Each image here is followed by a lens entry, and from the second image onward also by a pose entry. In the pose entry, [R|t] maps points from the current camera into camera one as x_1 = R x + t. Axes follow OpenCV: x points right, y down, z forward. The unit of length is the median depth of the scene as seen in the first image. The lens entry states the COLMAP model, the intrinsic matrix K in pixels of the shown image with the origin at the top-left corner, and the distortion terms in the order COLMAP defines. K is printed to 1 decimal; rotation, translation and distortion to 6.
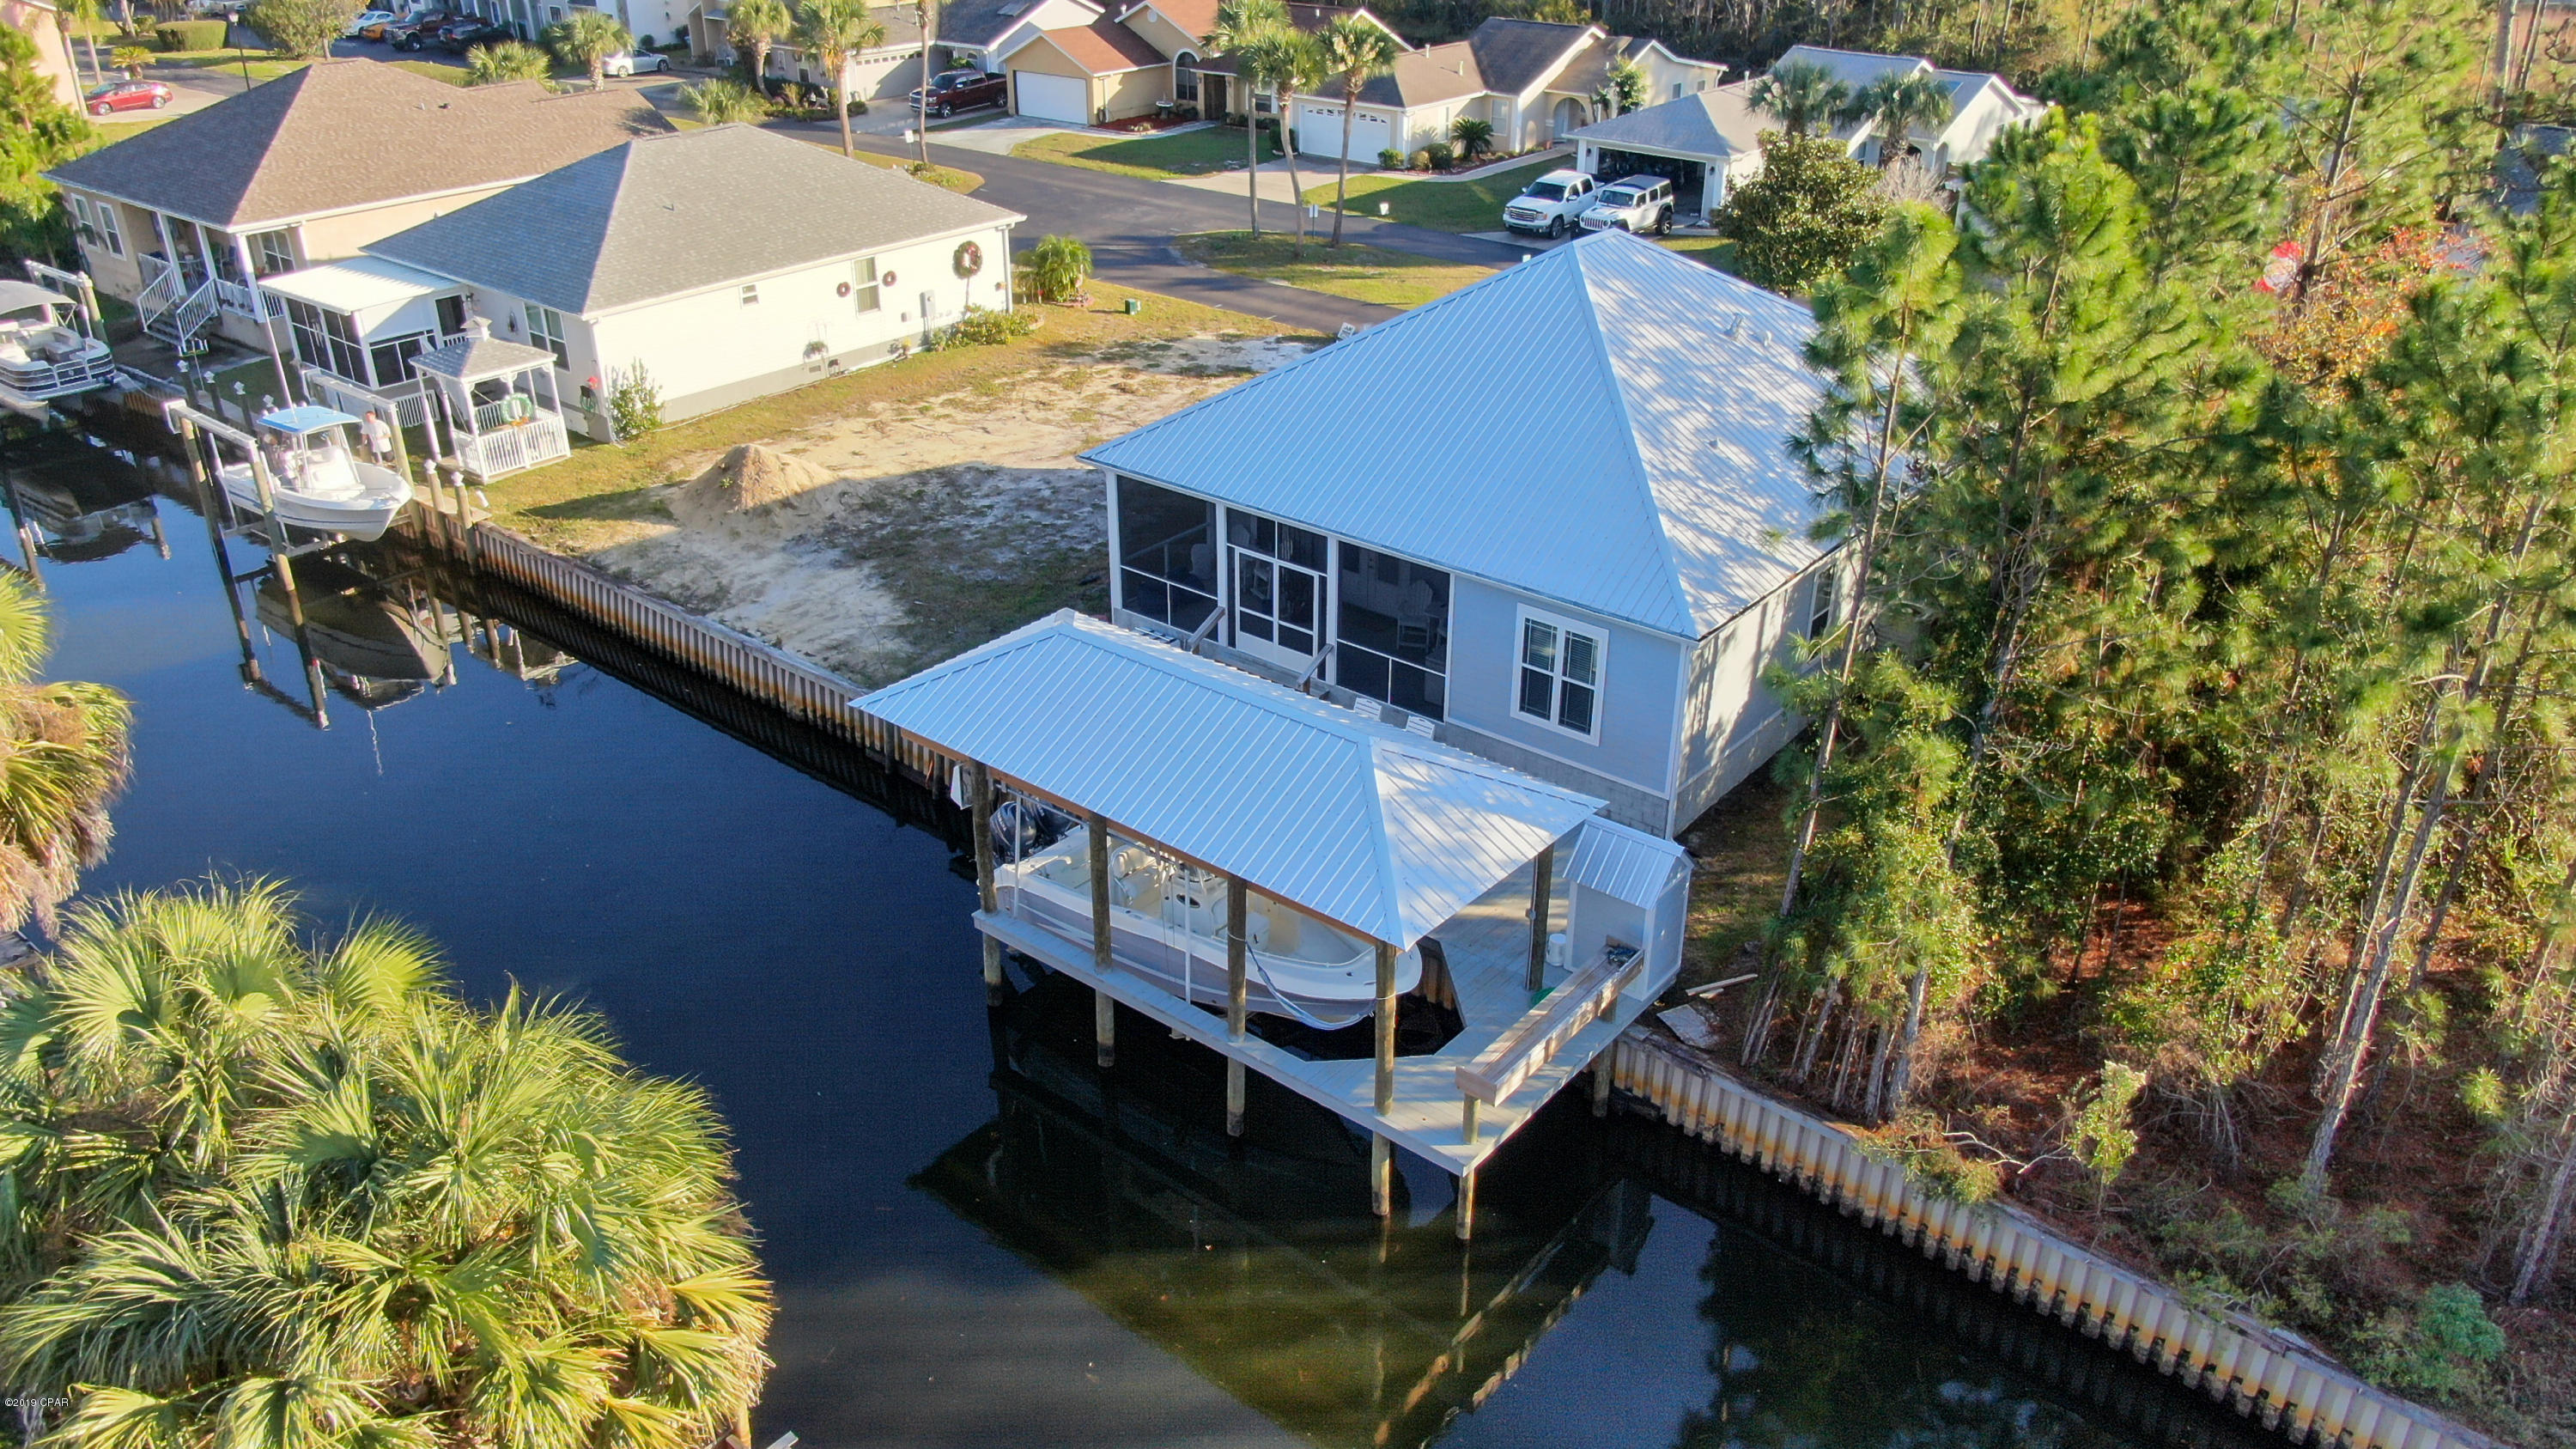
lens RADIAL K [[1834.5, 0, 1254.1], [0, 1834.5, 722.1], [0, 0, 1]] dist [-0.015931, 0.002498]
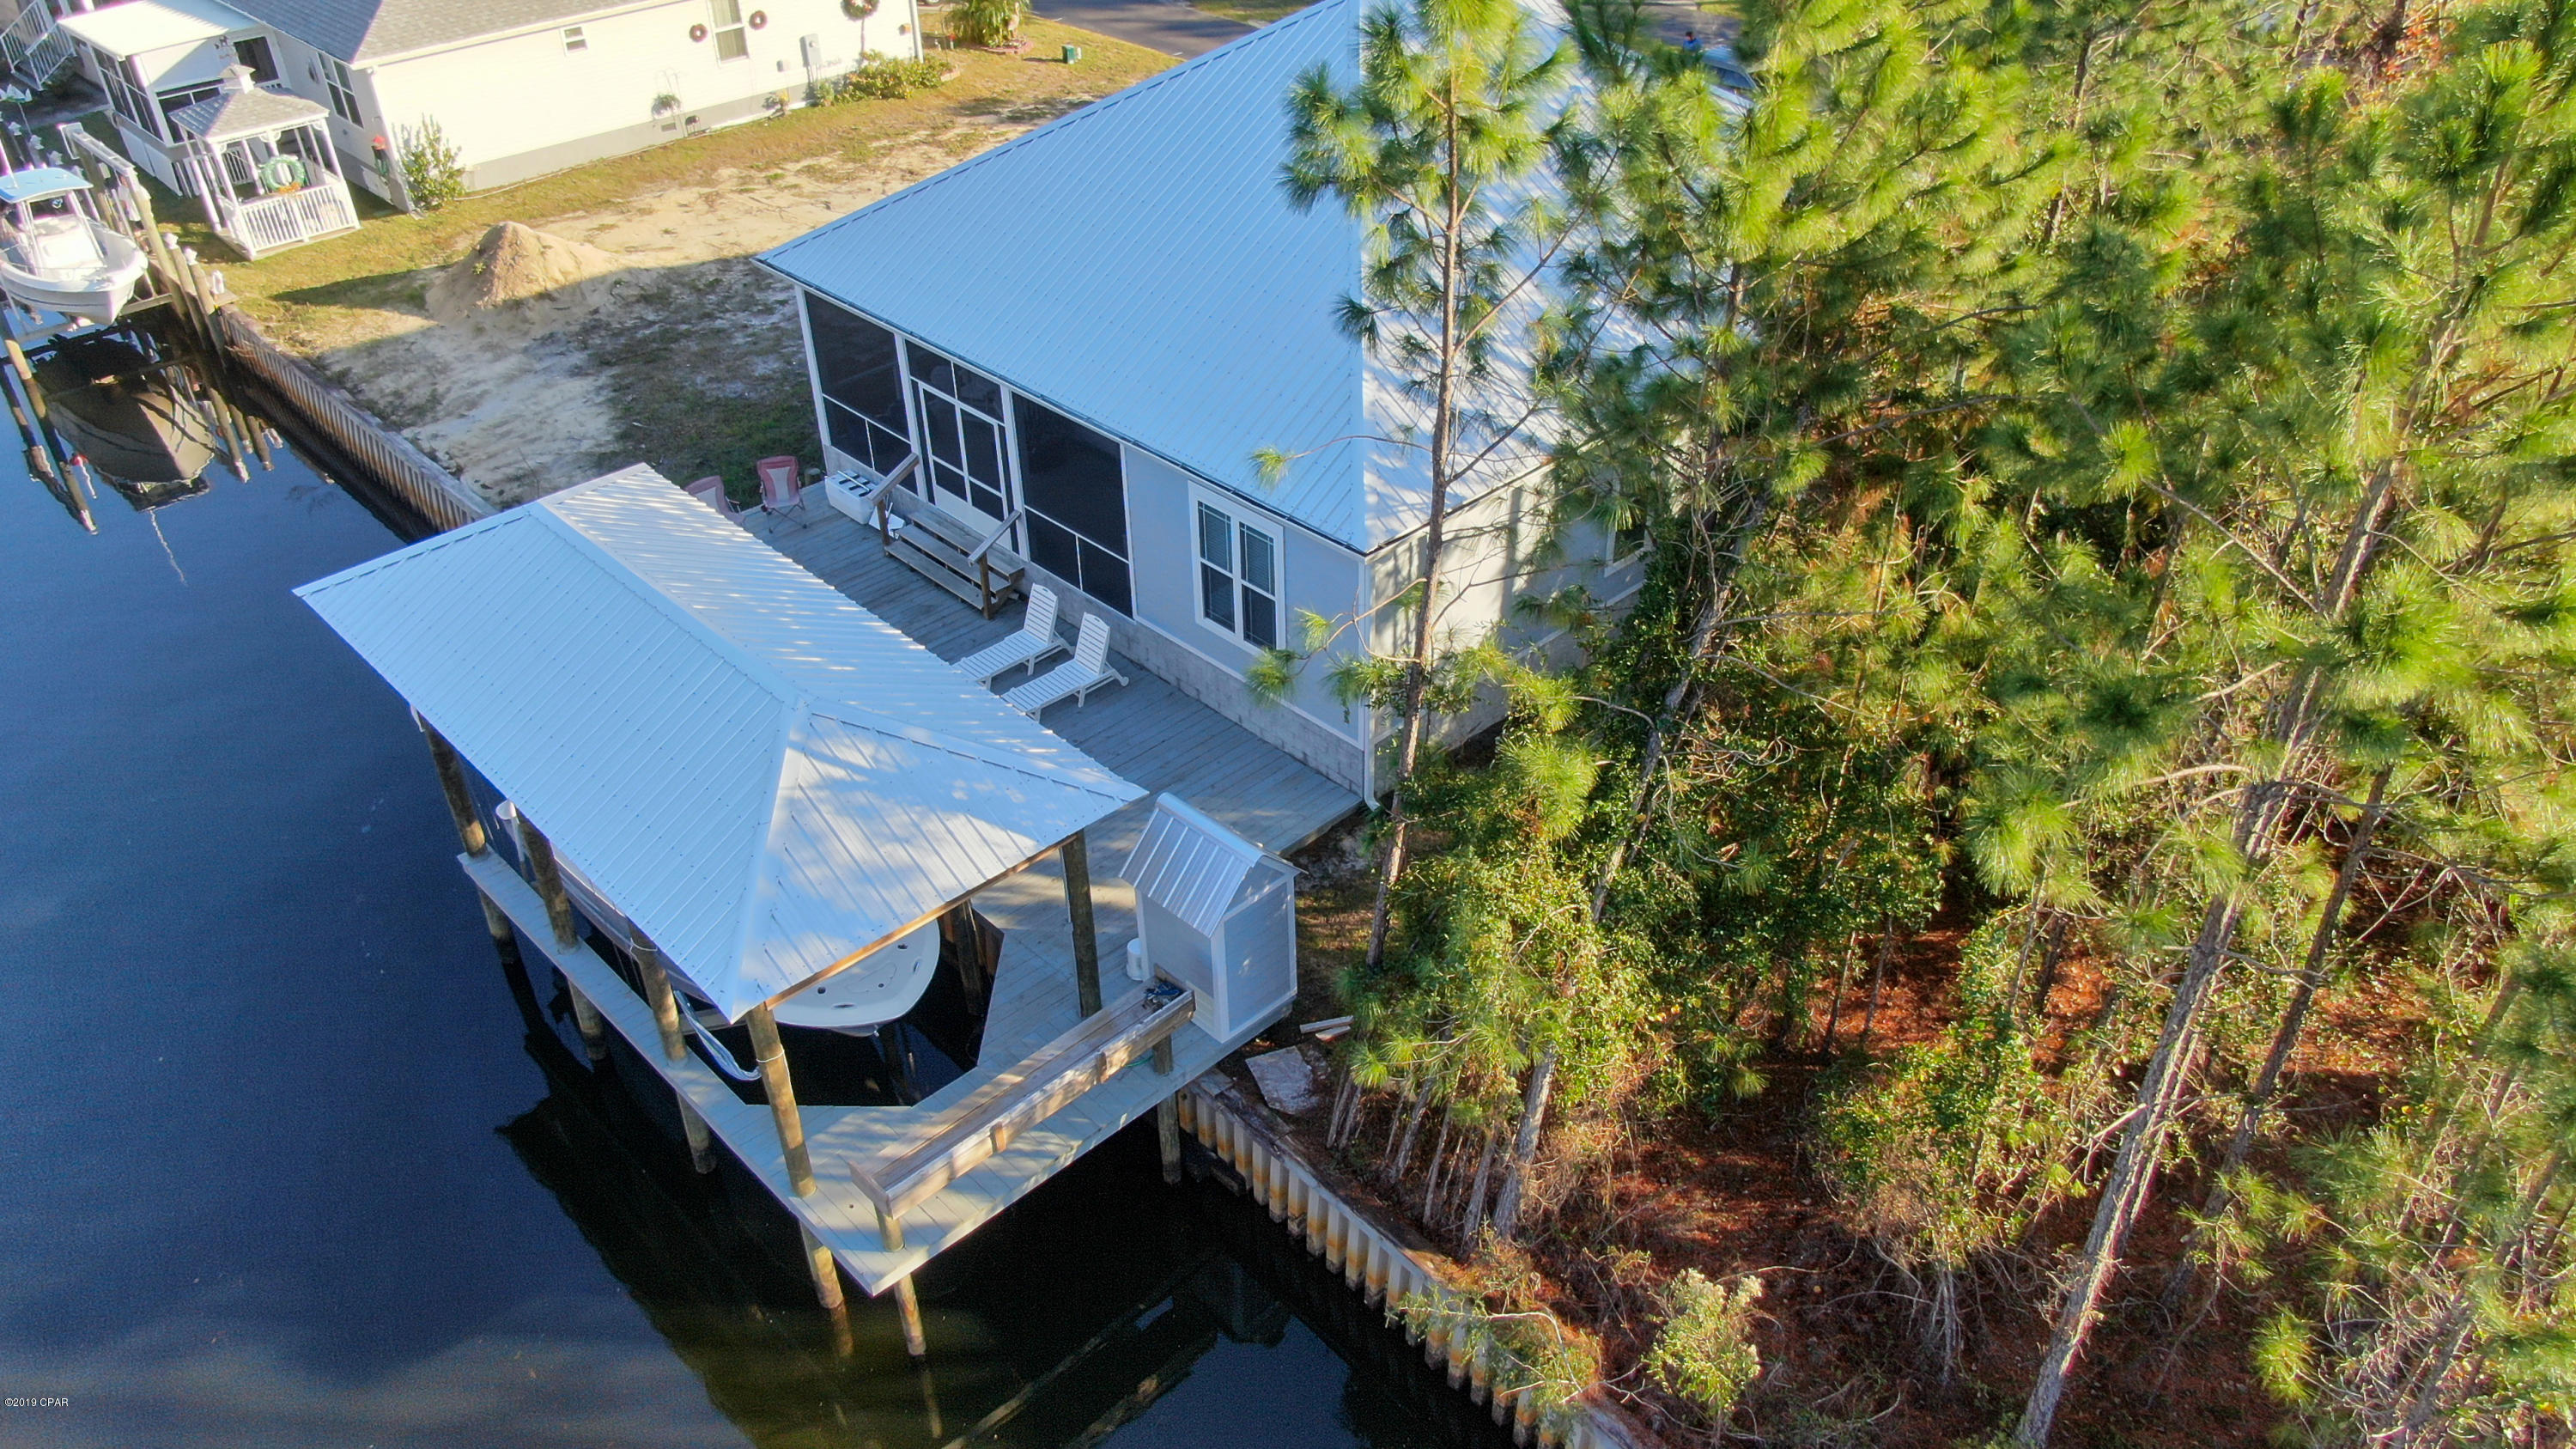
lens RADIAL K [[1815.0, 0, 1261.3], [0, 1815.0, 722.2], [0, 0, 1]] dist [-0.012301, 0.001853]
pose [[0.992524, 0.051171, -0.110801, 0.177177], [-0.035507, 0.989656, 0.138996, -0.048378], [0.116767, -0.134022, 0.984075, 0.166457]]
